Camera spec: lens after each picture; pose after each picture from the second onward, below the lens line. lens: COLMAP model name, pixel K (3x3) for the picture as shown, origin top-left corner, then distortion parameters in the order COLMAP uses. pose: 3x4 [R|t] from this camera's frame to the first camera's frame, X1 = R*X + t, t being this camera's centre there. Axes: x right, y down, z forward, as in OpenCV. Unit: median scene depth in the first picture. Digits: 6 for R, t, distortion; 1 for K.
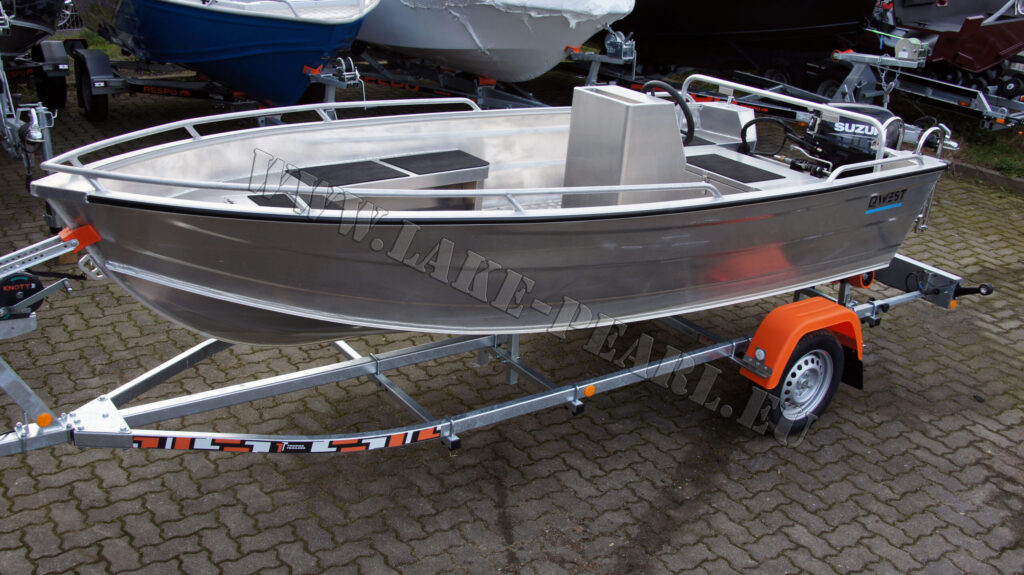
lens RADIAL K [[1016.4, 0, 491.5], [0, 1016.4, 292.2], [0, 0, 1]] dist [-0.018149, 0.000000]
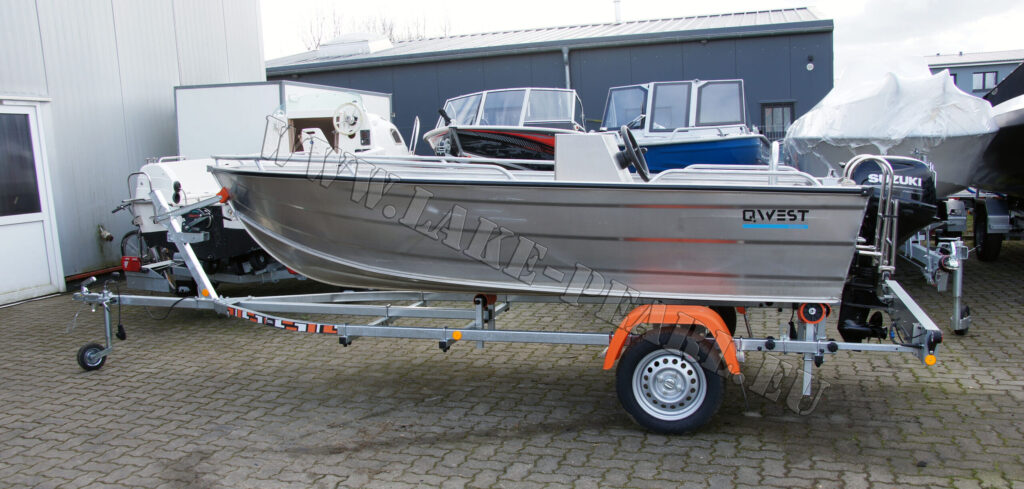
lens RADIAL K [[896.6, 0, 513.9], [0, 896.6, 290.0], [0, 0, 1]] dist [-0.118736, 0.075969]
pose [[0.647532, 0.049380, -0.760437, 0.941617], [-0.233170, 0.962876, -0.136024, 0.167013], [0.725489, 0.265391, 0.635006, 0.283066]]
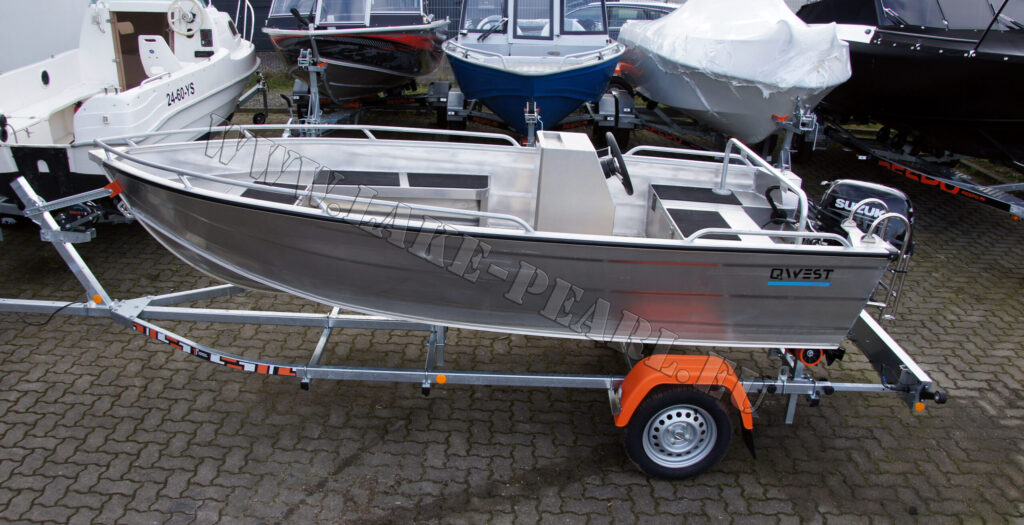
lens RADIAL K [[828.6, 0, 490.8], [0, 828.6, 282.1], [0, 0, 1]] dist [-0.129851, 0.035384]
pose [[0.828684, 0.187306, -0.527446, 0.585185], [-0.202137, 0.978896, 0.030042, -0.050575], [0.521942, 0.081721, 0.849057, 0.186261]]
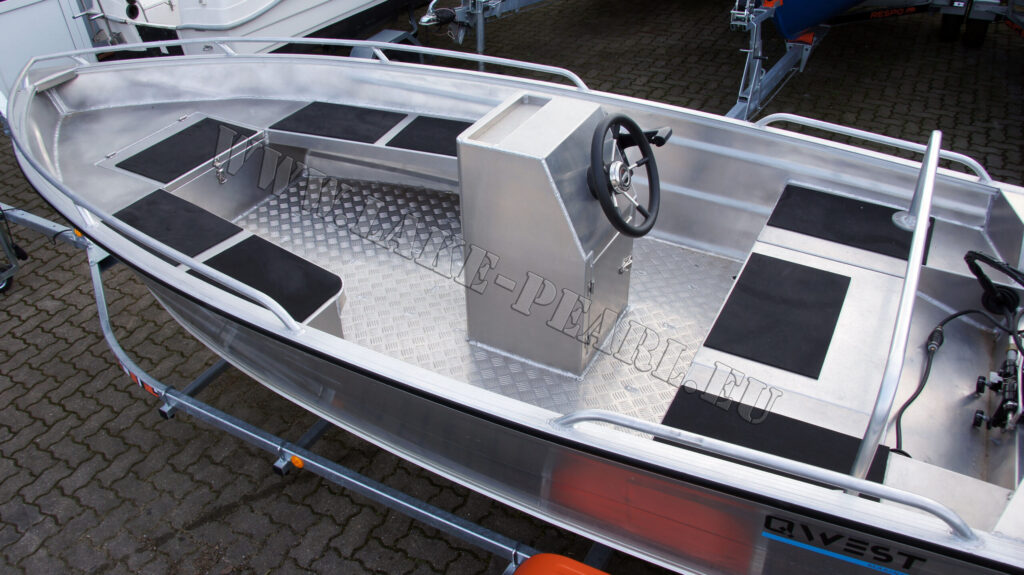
lens RADIAL K [[795.0, 0, 497.2], [0, 795.0, 287.8], [0, 0, 1]] dist [-0.166295, 0.089676]
pose [[0.445684, 0.444921, -0.776795, 0.550517], [-0.266599, 0.894337, 0.359285, -0.274778], [0.854570, 0.046966, 0.517208, 0.745627]]
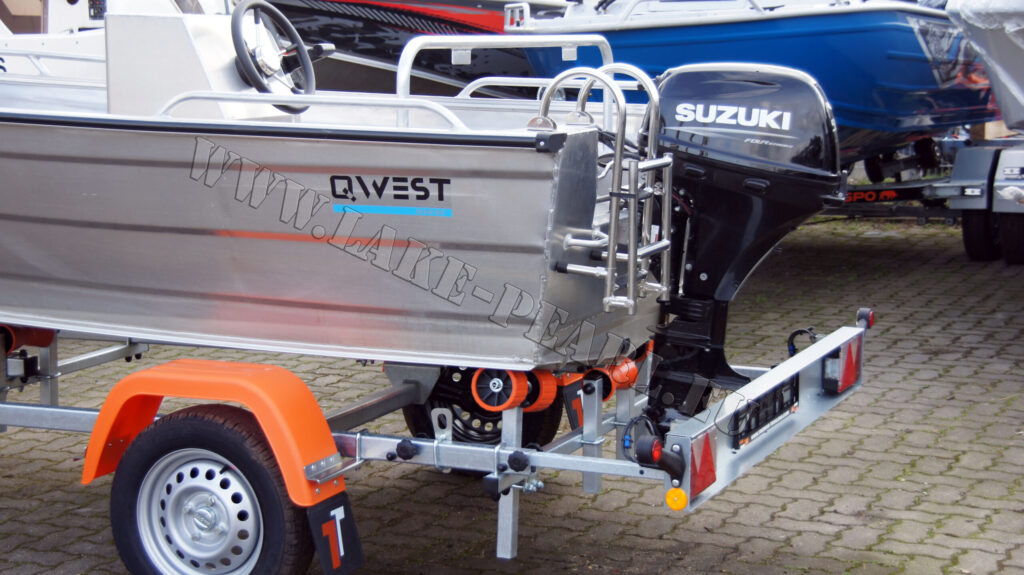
lens RADIAL K [[1835.4, 0, 509.1], [0, 1835.4, 292.6], [0, 0, 1]] dist [0.254546, 0.000000]
pose [[0.517034, 0.060845, -0.853799, 1.255004], [-0.285367, 0.952658, -0.104919, 0.035650], [0.806995, 0.297893, 0.509920, 0.630756]]
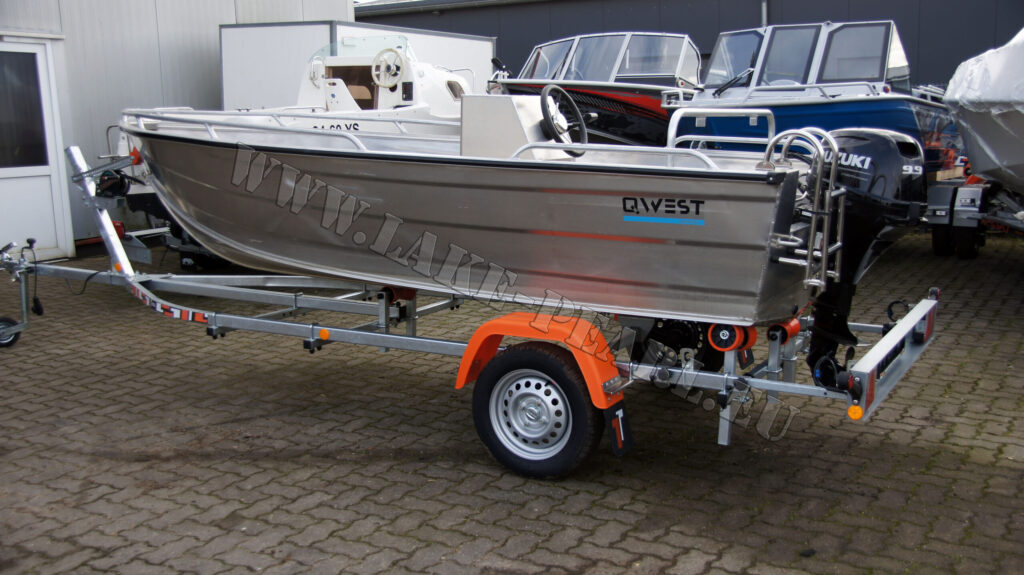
lens RADIAL K [[1097.6, 0, 519.7], [0, 1097.6, 289.4], [0, 0, 1]] dist [-0.001366, 0.000000]
pose [[0.458890, 0.090334, -0.883889, 1.138118], [-0.311037, 0.948202, -0.064575, 0.057567], [0.832271, 0.304555, 0.463218, 0.568116]]
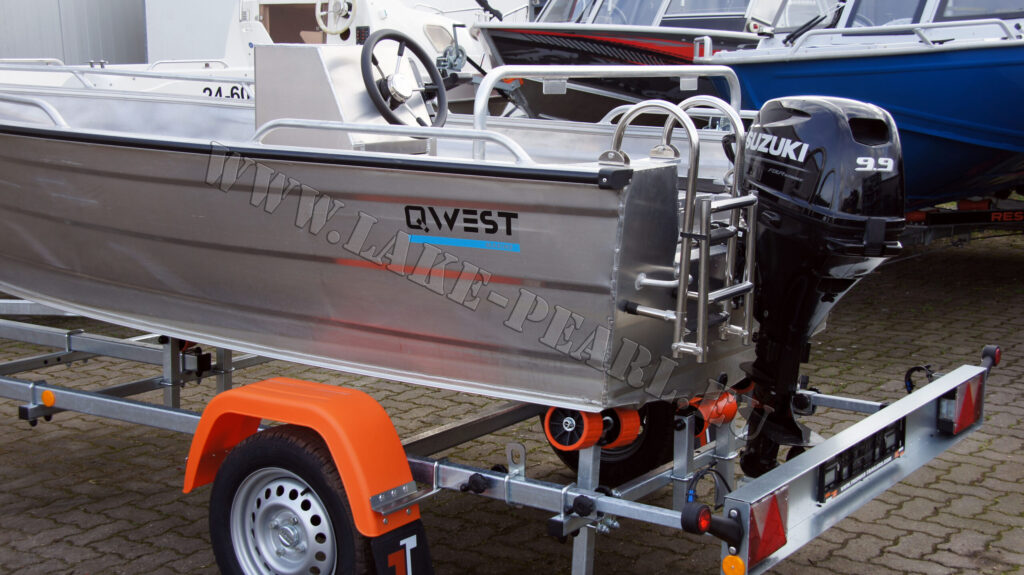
lens RADIAL K [[1418.7, 0, 518.7], [0, 1418.7, 301.3], [0, 0, 1]] dist [0.139614, 0.000000]
pose [[0.359156, 0.099374, -0.927972, 1.089930], [-0.331538, 0.943046, -0.027329, -0.049288], [0.872404, 0.317473, 0.371647, 0.820905]]
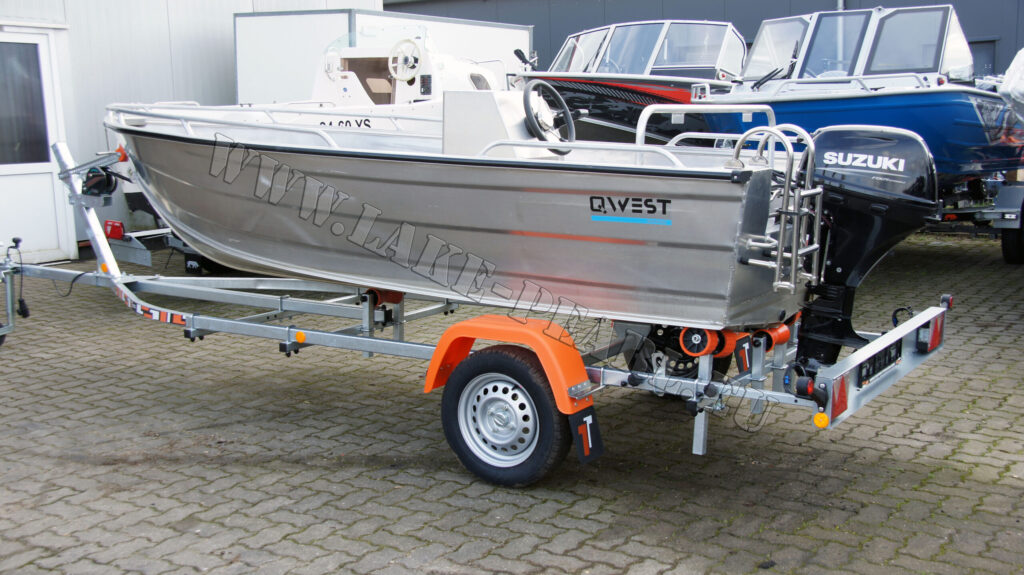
lens RADIAL K [[1213.8, 0, 519.1], [0, 1213.8, 287.7], [0, 0, 1]] dist [0.056193, 0.000000]
pose [[0.405762, 0.083524, -0.910154, 1.237138], [-0.322302, 0.944921, -0.056974, 0.043835], [0.855265, 0.316462, 0.410333, 0.609618]]
